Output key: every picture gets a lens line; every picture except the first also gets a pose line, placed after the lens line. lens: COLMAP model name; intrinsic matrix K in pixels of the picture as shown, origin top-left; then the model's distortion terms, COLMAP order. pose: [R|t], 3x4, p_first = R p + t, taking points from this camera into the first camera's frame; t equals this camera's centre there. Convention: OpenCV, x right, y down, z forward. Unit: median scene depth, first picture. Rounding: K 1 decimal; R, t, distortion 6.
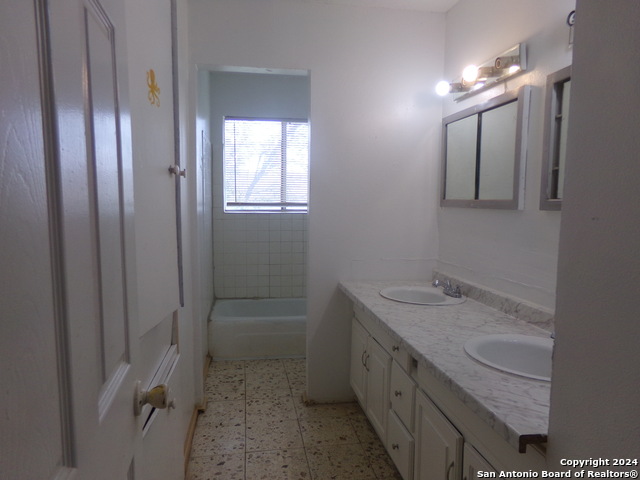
lens RADIAL K [[435.8, 0, 318.9], [0, 435.8, 243.7], [0, 0, 1]] dist [-0.089106, 0.140655]
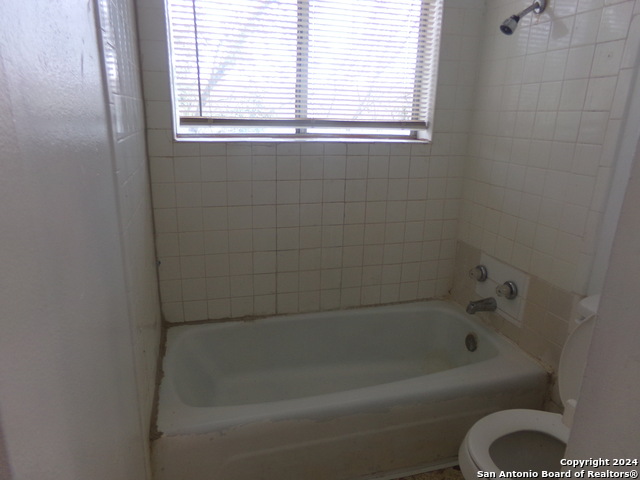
lens RADIAL K [[435.8, 0, 318.9], [0, 435.8, 243.7], [0, 0, 1]] dist [-0.089106, 0.140655]
pose [[0.993059, -0.017929, 0.116245, -0.123979], [-0.003729, 0.983018, 0.183469, -0.048910], [-0.117560, -0.182629, 0.976128, 0.530051]]
